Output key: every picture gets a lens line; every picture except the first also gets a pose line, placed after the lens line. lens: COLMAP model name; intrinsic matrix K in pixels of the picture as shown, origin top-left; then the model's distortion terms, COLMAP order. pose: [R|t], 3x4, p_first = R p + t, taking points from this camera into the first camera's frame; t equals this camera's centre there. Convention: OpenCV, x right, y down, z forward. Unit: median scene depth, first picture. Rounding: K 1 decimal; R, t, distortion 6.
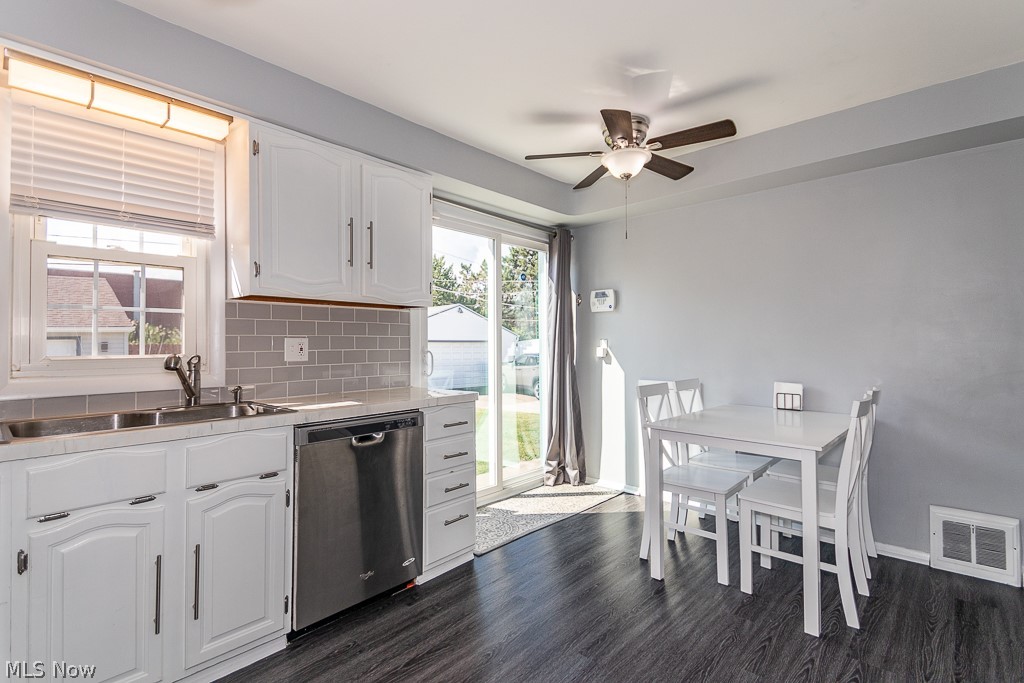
lens RADIAL K [[485.6, 0, 502.7], [0, 485.6, 340.3], [0, 0, 1]] dist [0.035107, -0.013656]
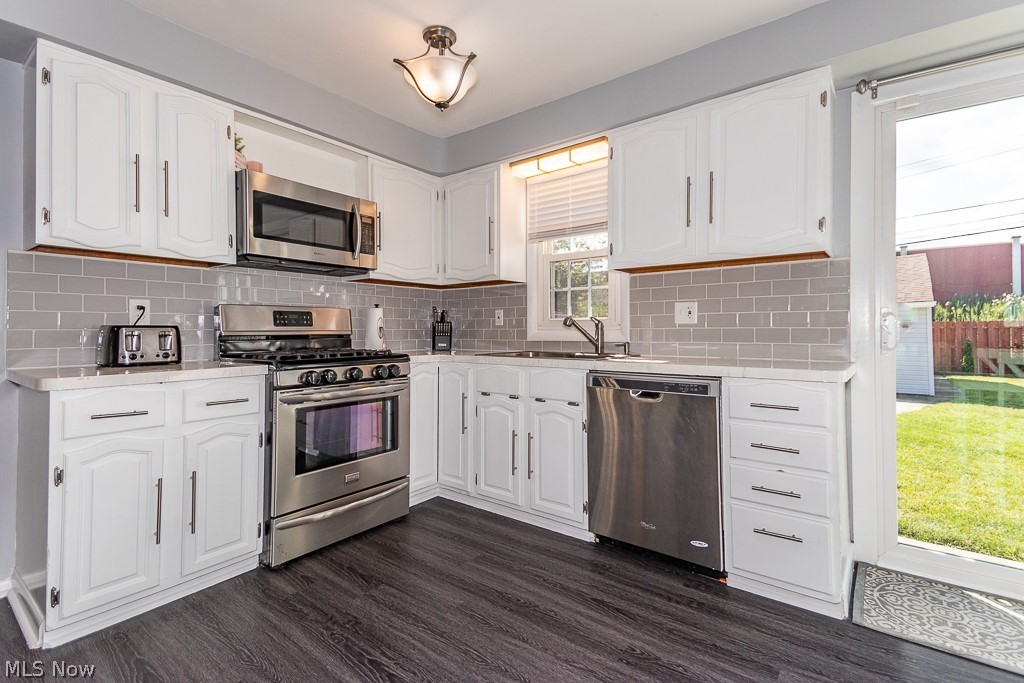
lens RADIAL K [[474.5, 0, 507.3], [0, 474.5, 330.4], [0, 0, 1]] dist [0.036159, -0.000120]
pose [[0.088210, 0.009479, -0.996057, 0.734137], [0.012857, 0.999861, 0.010653, 0.051357], [0.996019, -0.013746, 0.088076, 0.644232]]
